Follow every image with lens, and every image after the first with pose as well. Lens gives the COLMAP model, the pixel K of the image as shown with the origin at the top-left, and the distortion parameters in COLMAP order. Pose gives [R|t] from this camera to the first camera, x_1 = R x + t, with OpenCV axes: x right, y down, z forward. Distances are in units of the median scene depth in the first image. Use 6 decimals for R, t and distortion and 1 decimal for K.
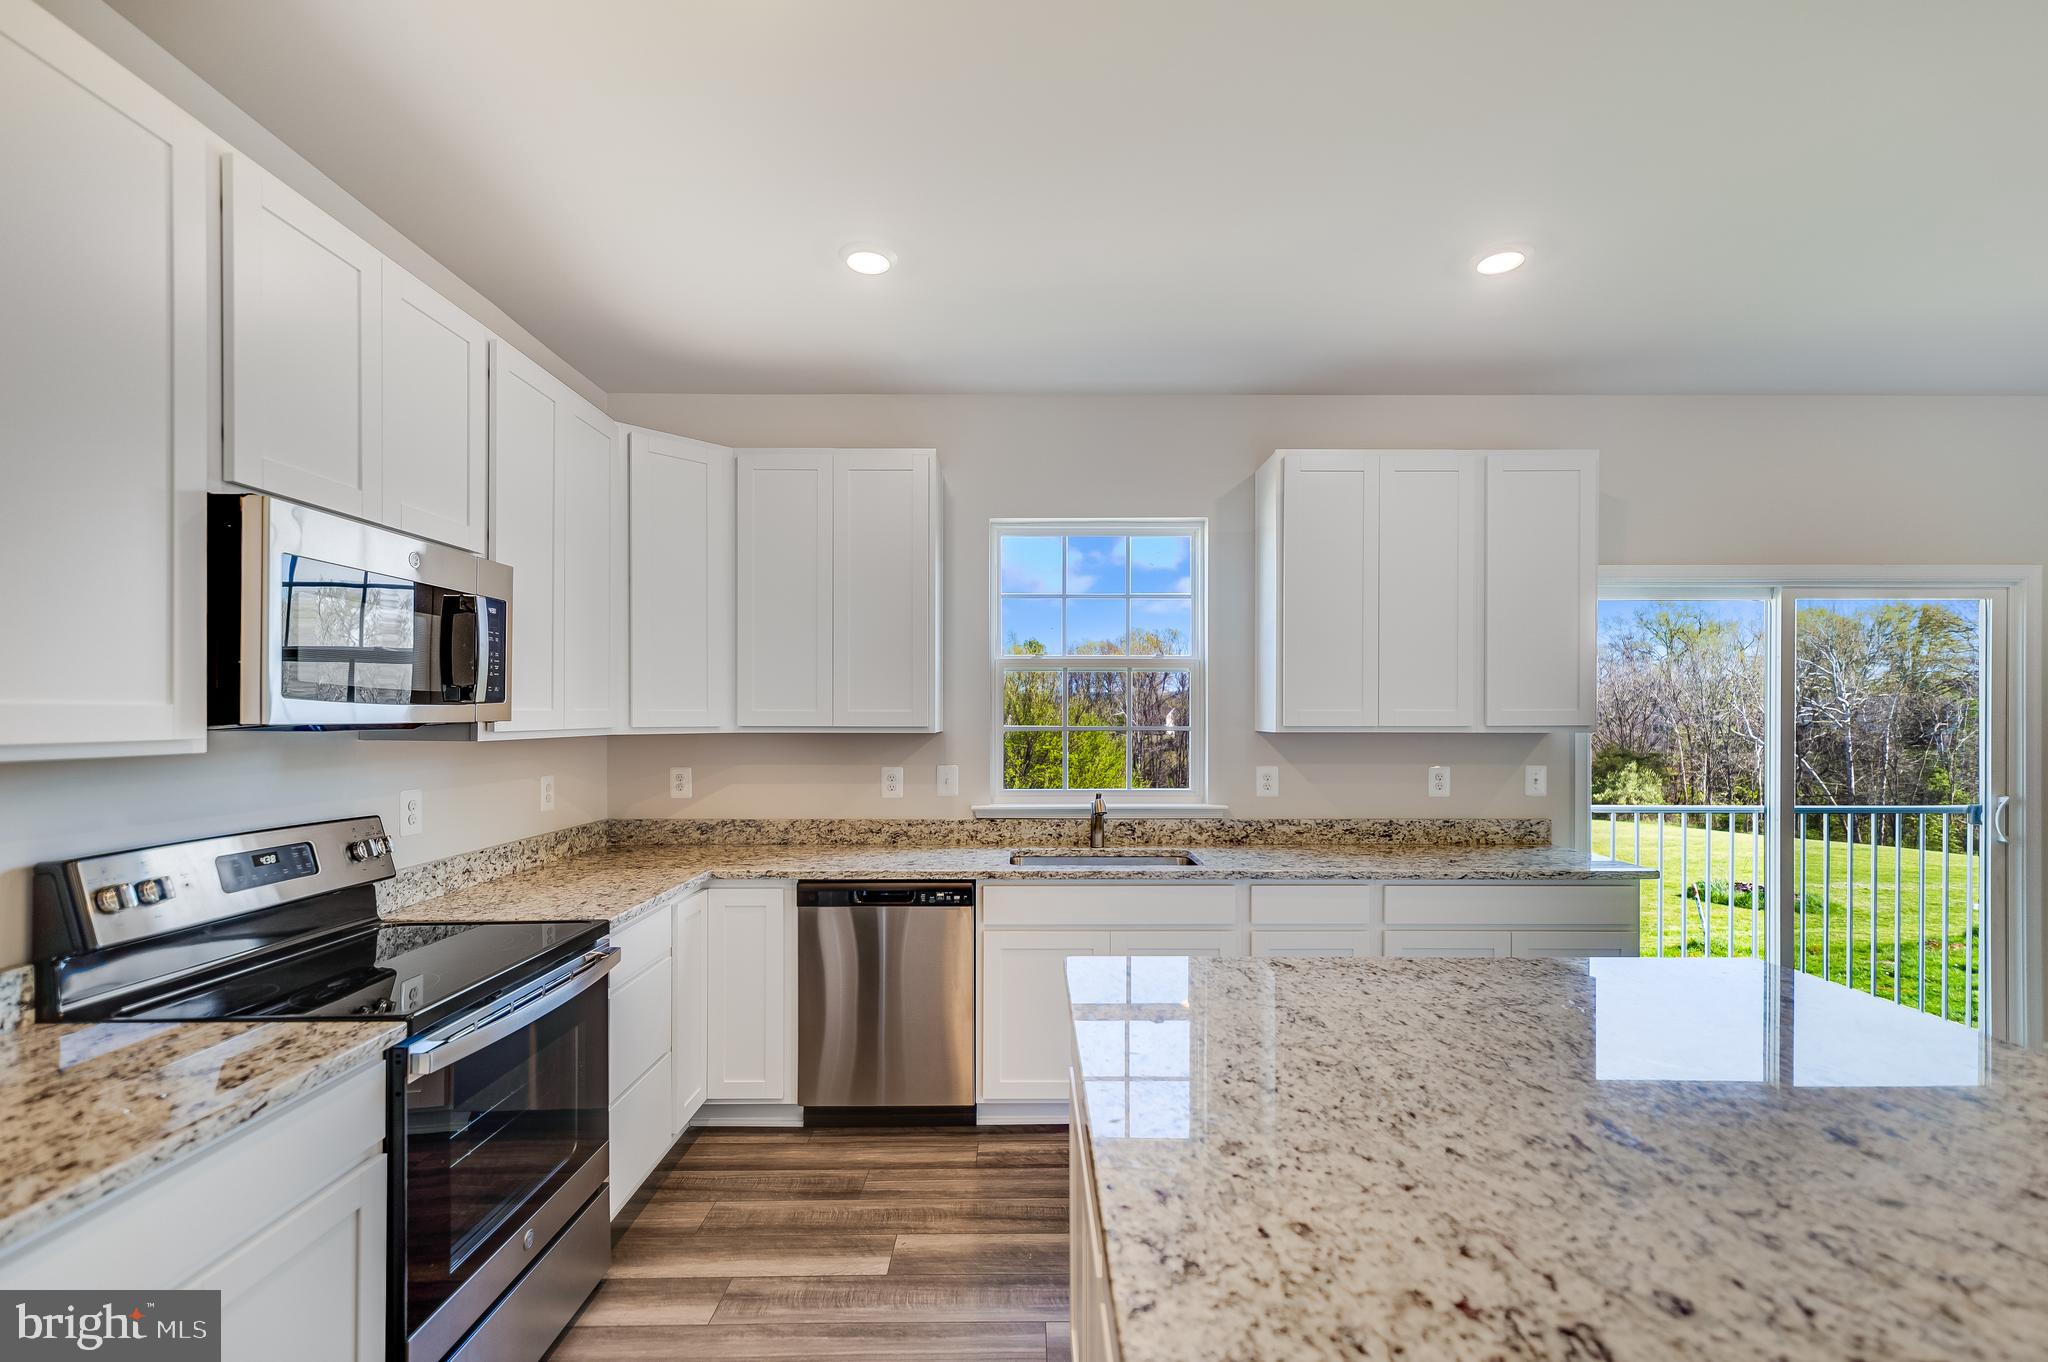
lens RADIAL K [[897.8, 0, 1029.5], [0, 897.8, 711.6], [0, 0, 1]] dist [0.006899, 0.001577]
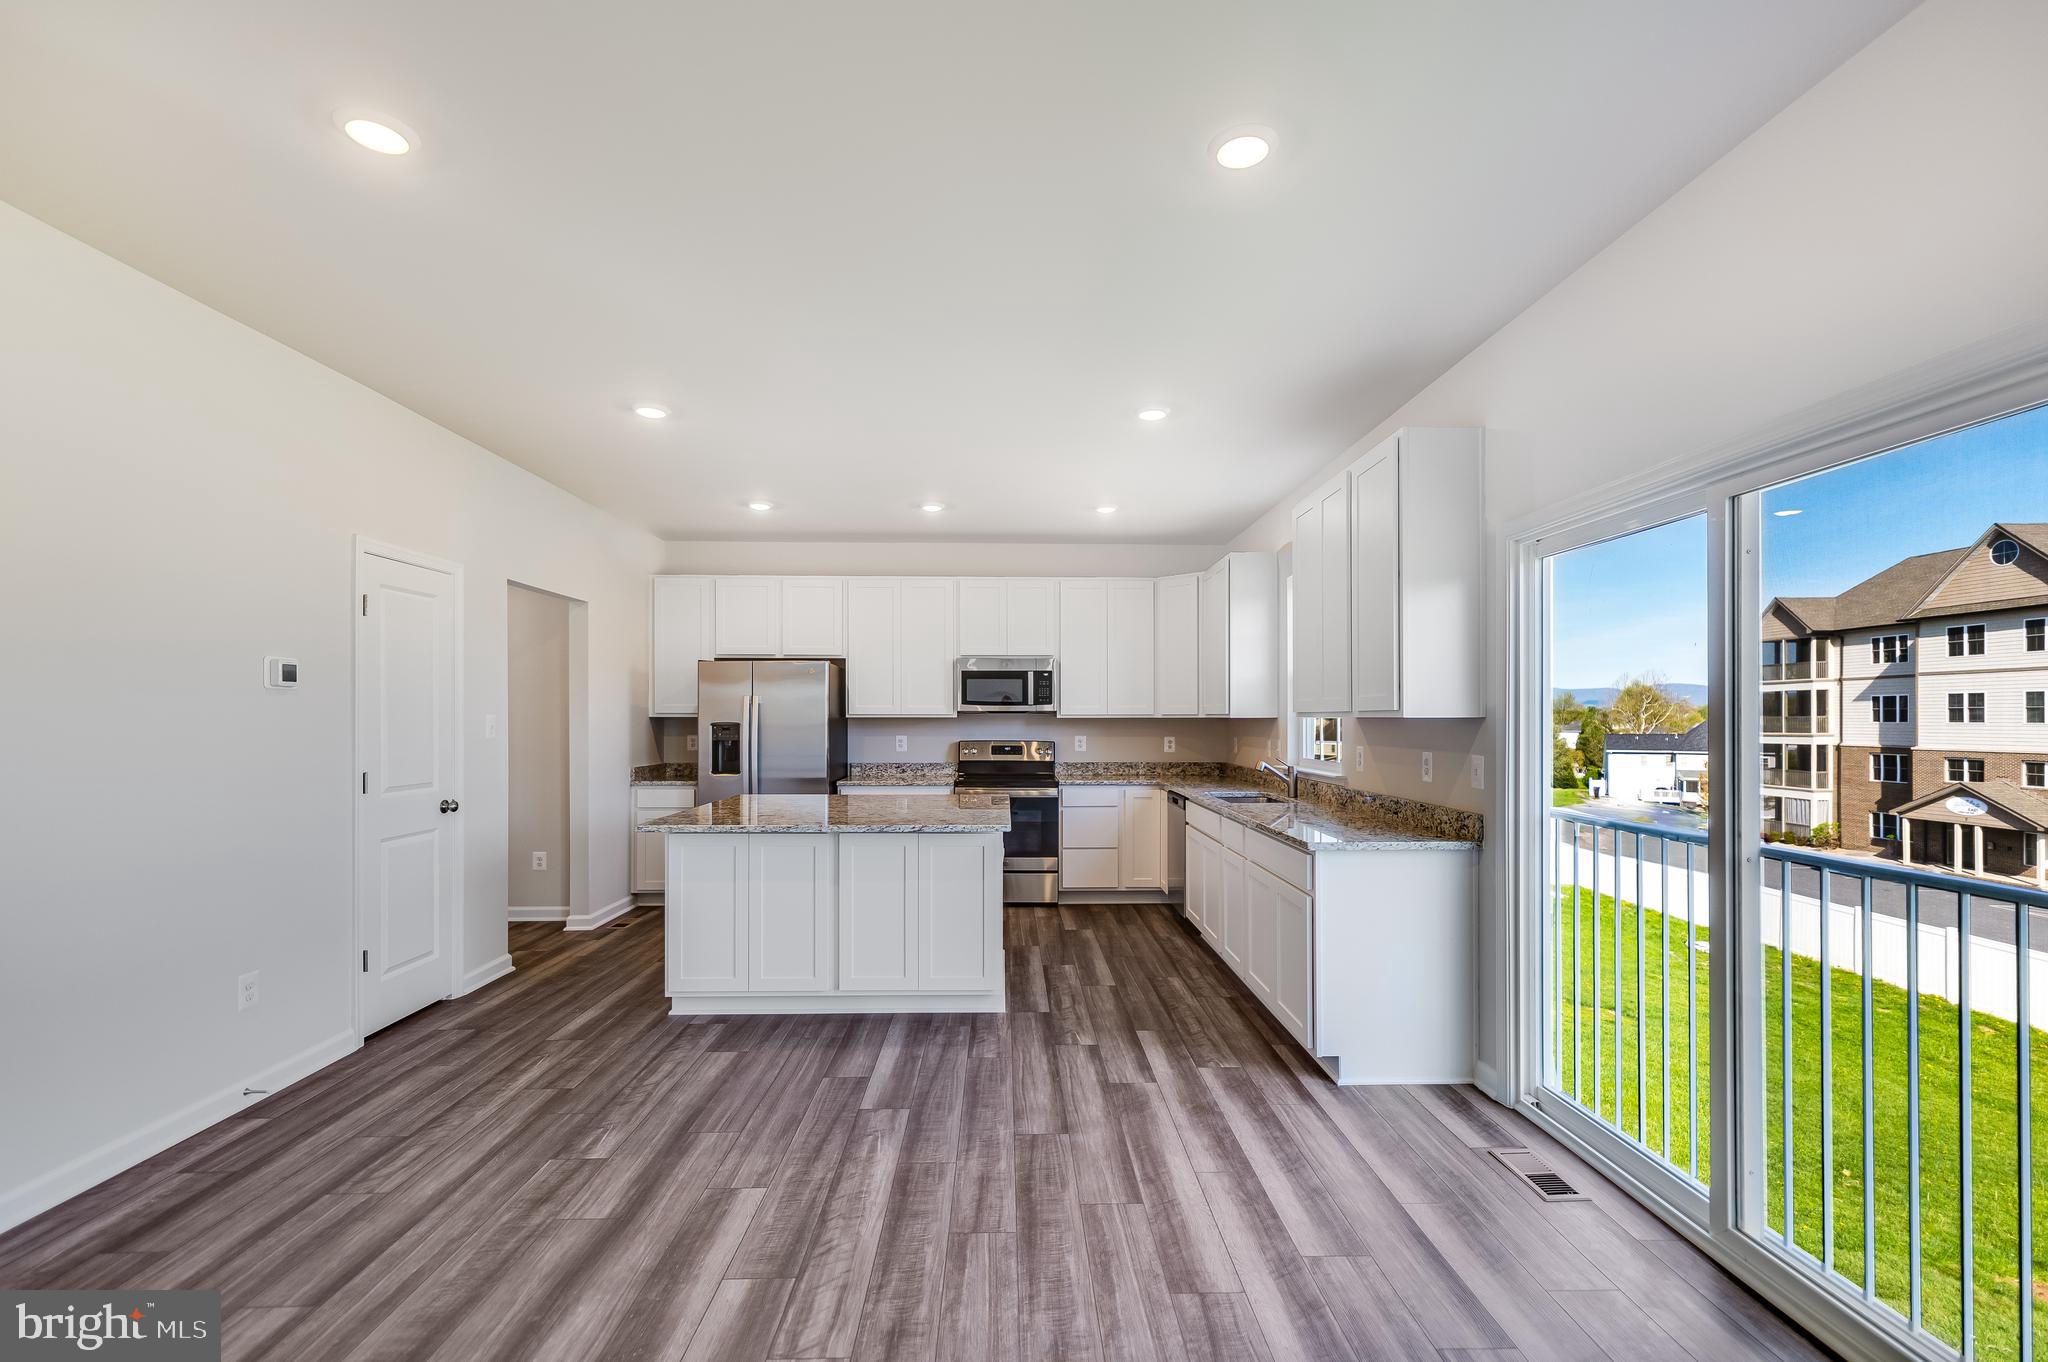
lens RADIAL K [[897.8, 0, 1020.7], [0, 897.8, 719.1], [0, 0, 1]] dist [0.006899, 0.001577]
pose [[0.010739, 0.000007, -0.999942, 1.614751], [0.004632, 0.999989, 0.000057, 0.025004], [0.999932, -0.004632, 0.010739, 0.585391]]
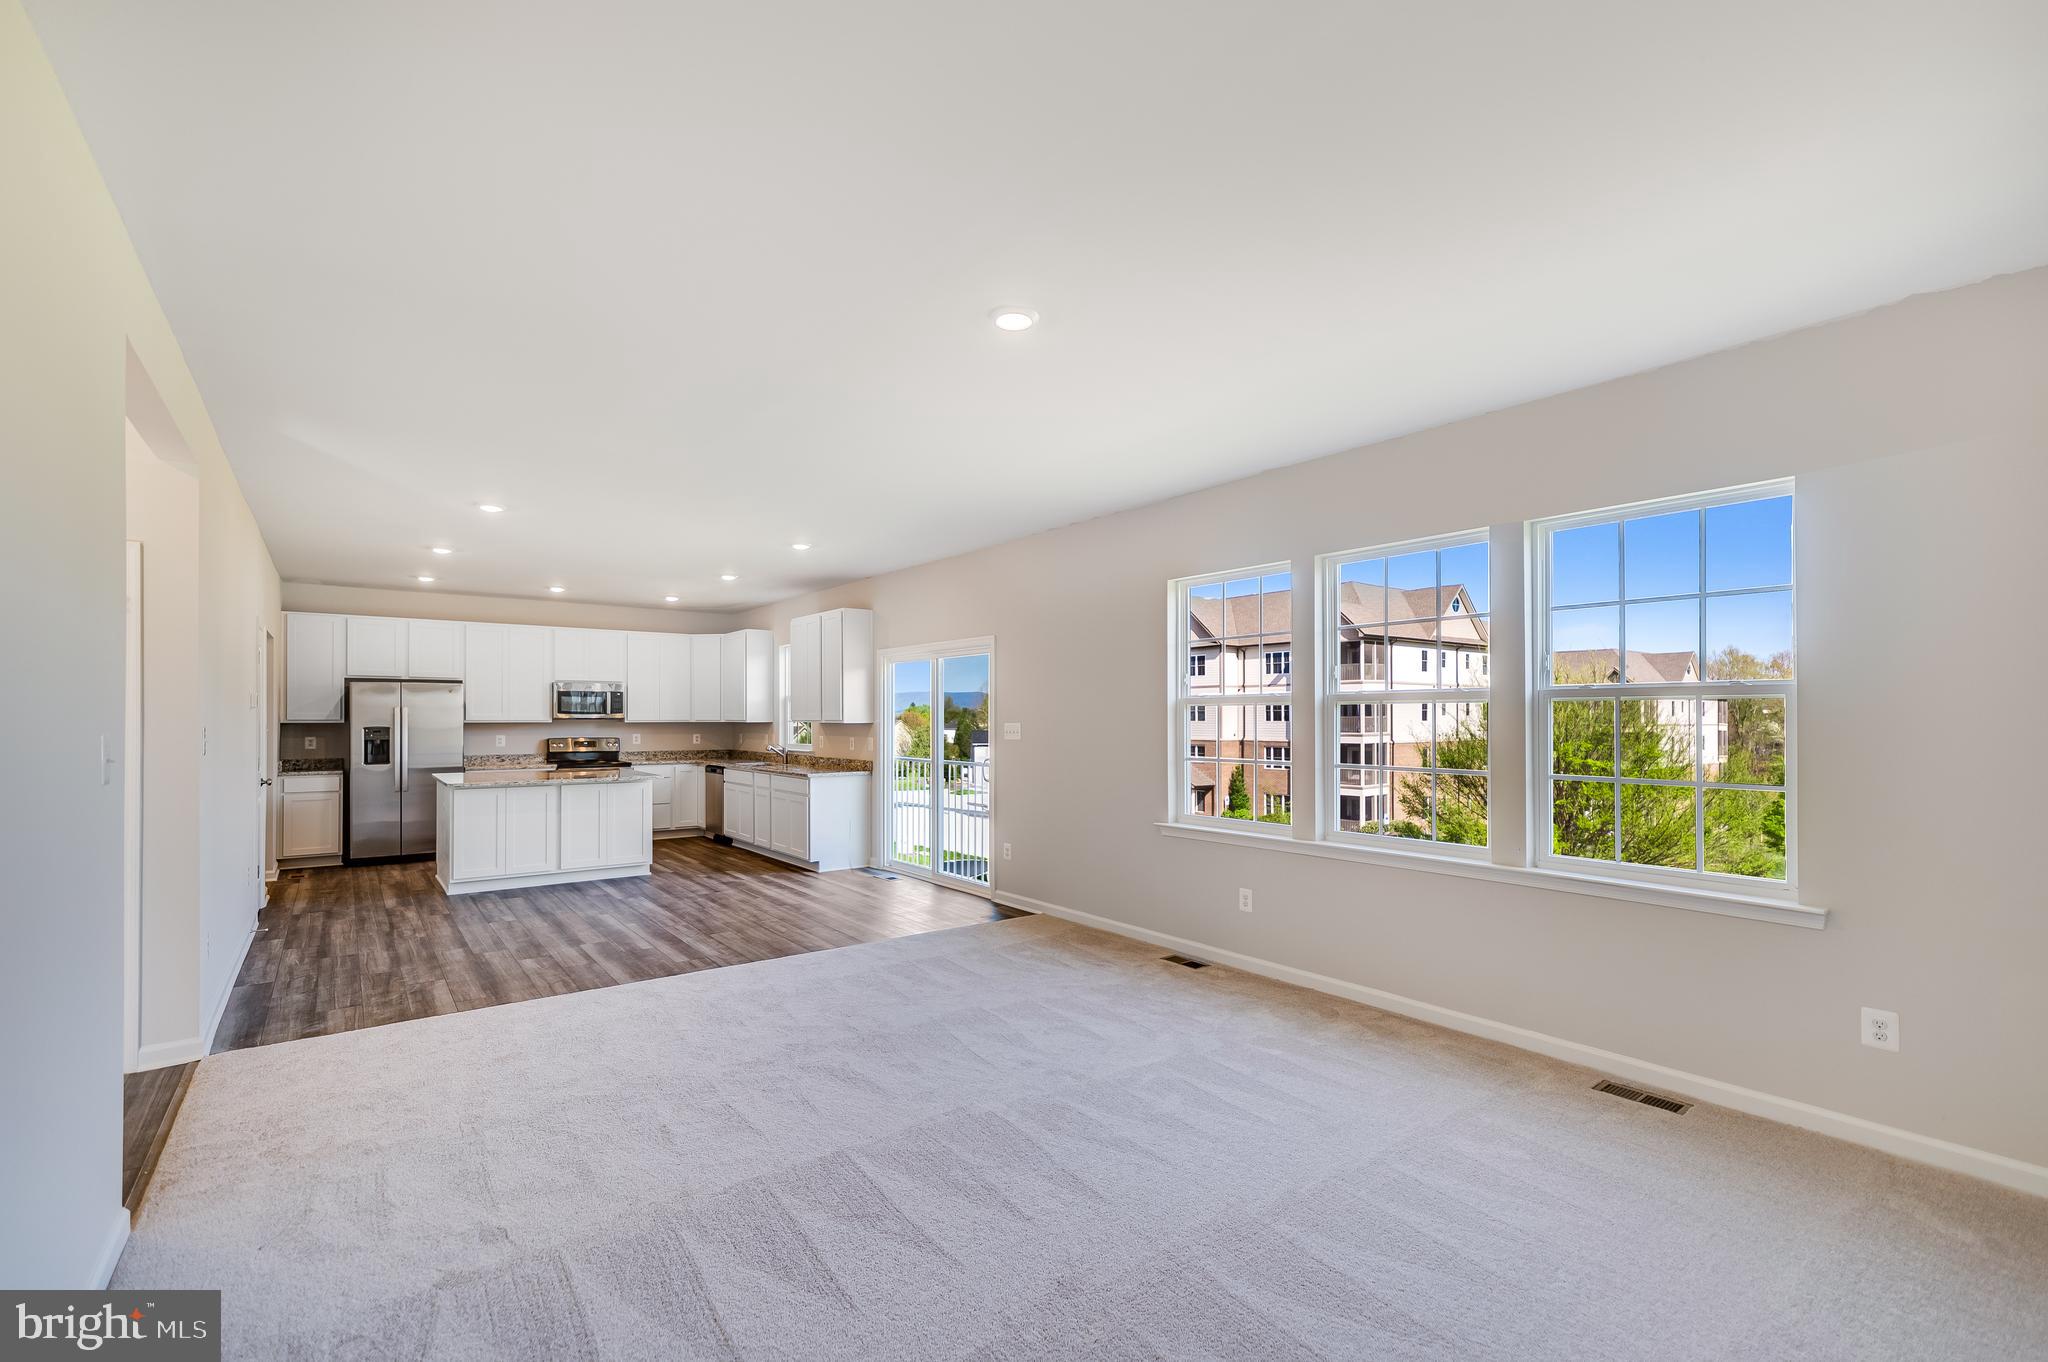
lens RADIAL K [[897.8, 0, 1024.0], [0, 897.8, 710.4], [0, 0, 1]] dist [0.006899, 0.001577]
pose [[0.597617, -0.008159, -0.801740, 2.915630], [0.005505, 0.999966, -0.006073, 0.008182], [0.801763, -0.000784, 0.597642, -0.065829]]
